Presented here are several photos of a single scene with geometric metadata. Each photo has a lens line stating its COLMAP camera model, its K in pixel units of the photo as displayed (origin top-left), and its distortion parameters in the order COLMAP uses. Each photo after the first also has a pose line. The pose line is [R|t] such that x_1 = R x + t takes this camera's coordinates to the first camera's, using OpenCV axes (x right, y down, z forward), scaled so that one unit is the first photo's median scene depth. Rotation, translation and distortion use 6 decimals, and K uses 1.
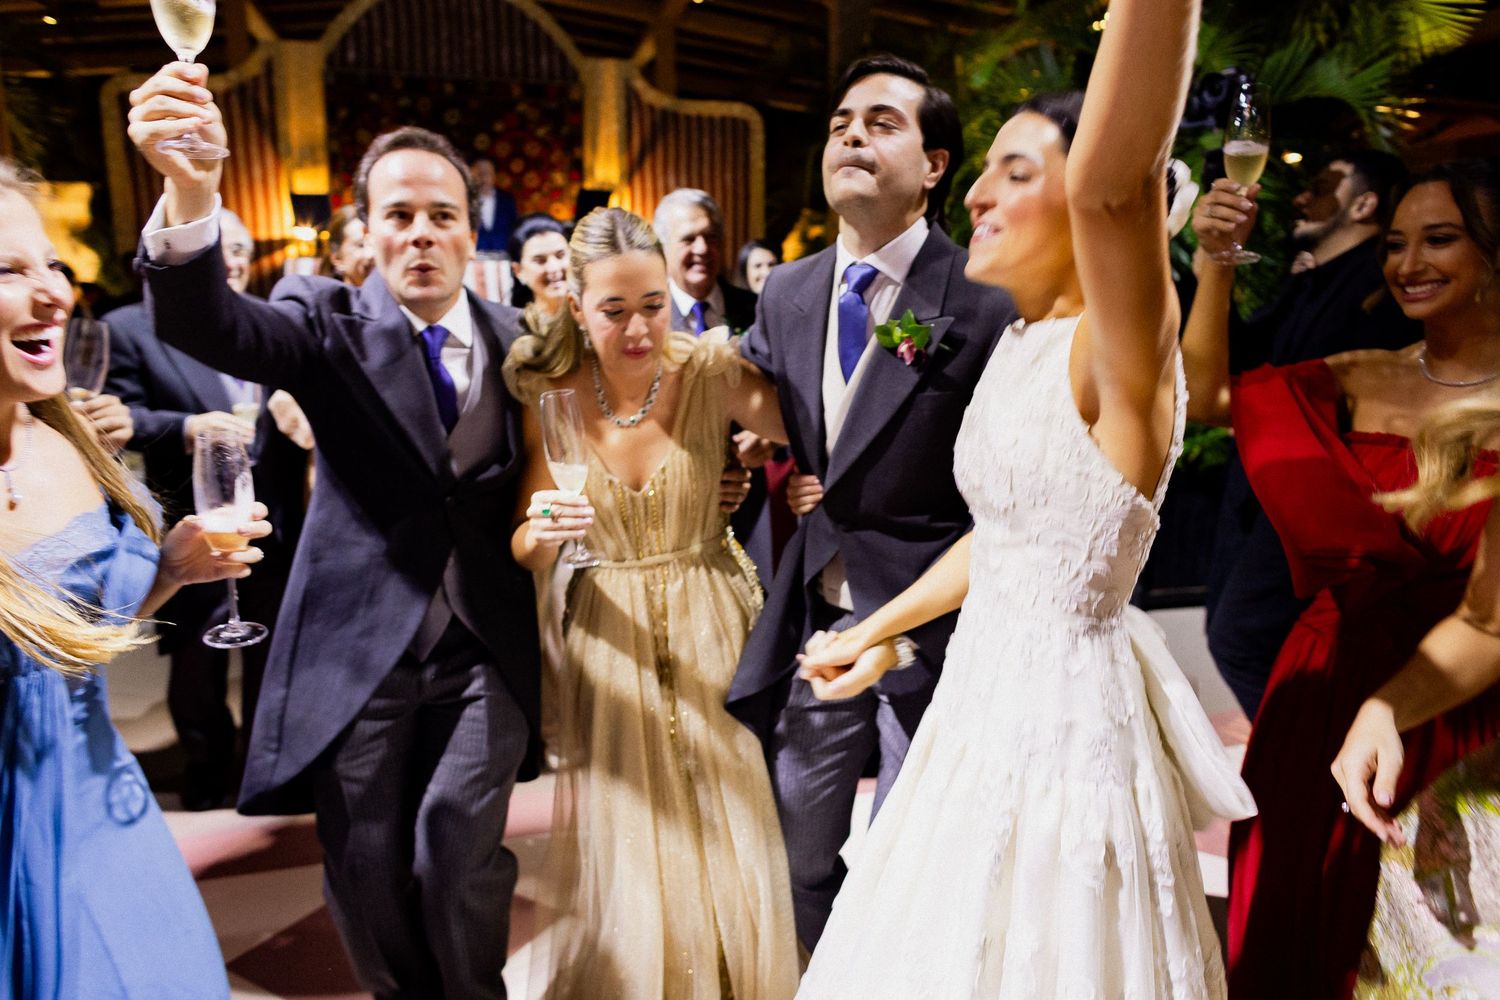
lens RADIAL K [[992.7, 0, 736.3], [0, 992.7, 488.2], [0, 0, 1]] dist [0.031430, -0.032219]
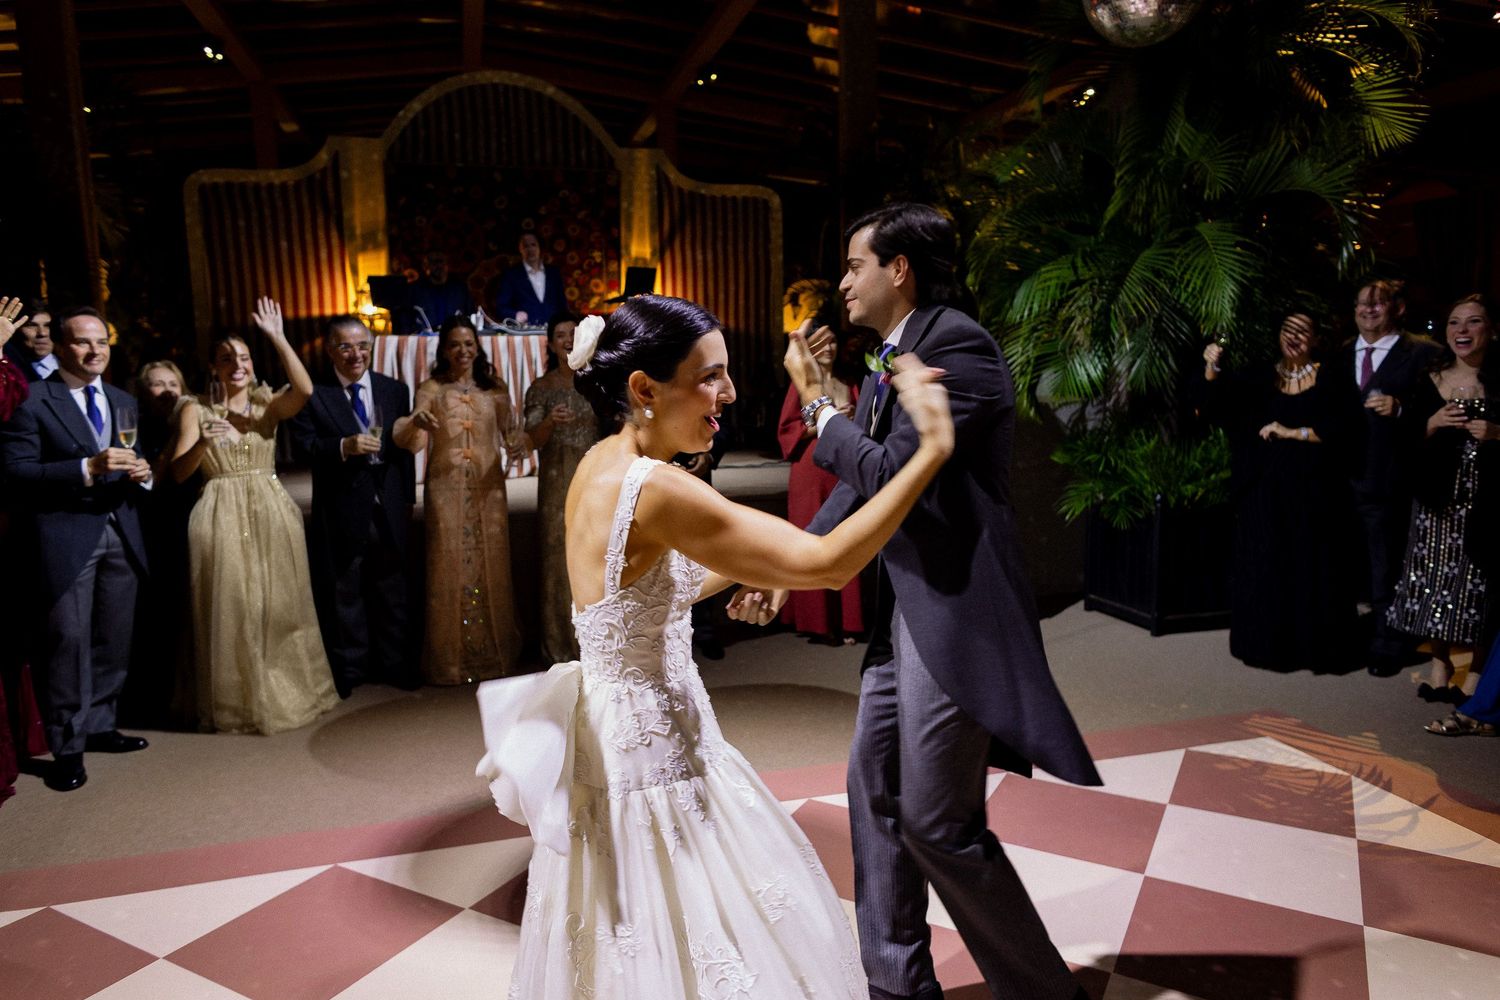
lens RADIAL K [[1004.3, 0, 727.7], [0, 1004.3, 498.0], [0, 0, 1]] dist [0.030662, -0.044170]
pose [[0.999693, -0.018078, 0.016965, -0.084364], [0.018931, 0.998491, -0.051557, 0.016445], [-0.016008, 0.051863, 0.998526, -0.119039]]
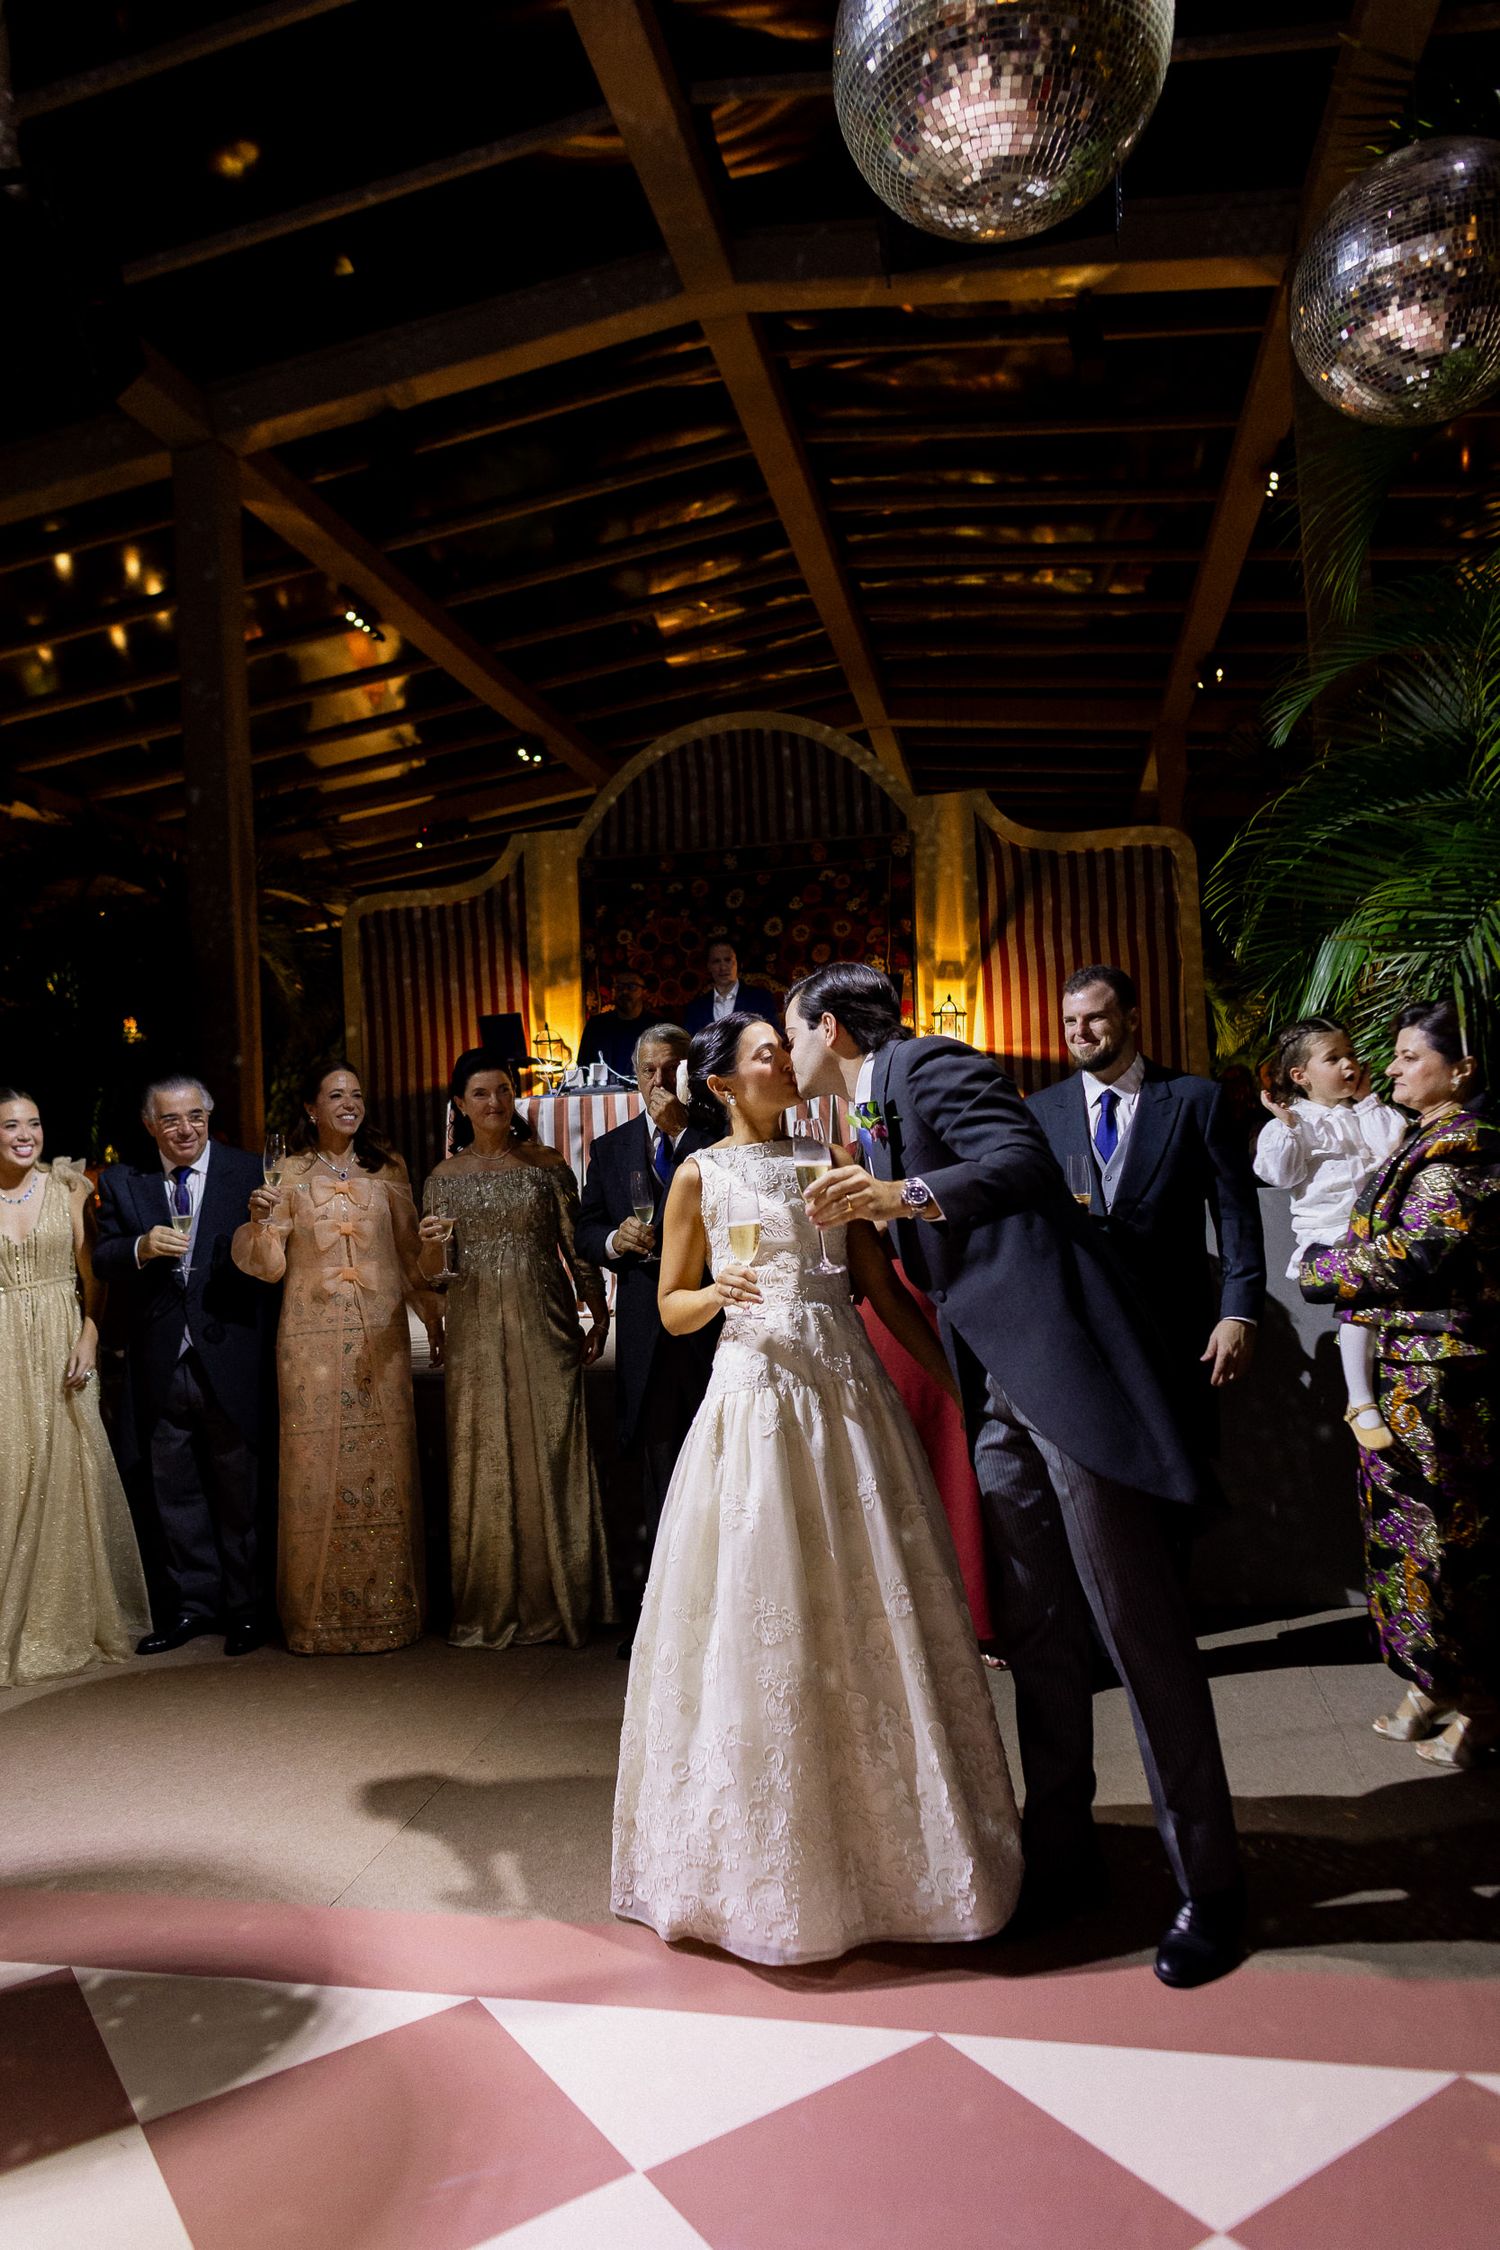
lens RADIAL K [[1489.0, 0, 750.0], [0, 1489.0, 1125.0], [0, 0, 1]] dist [0.031430, -0.032219]
pose [[0.903080, -0.051338, -0.426392, 0.252399], [-0.033301, 0.981470, -0.188701, -0.003466], [0.428179, 0.184611, 0.884636, 0.091806]]
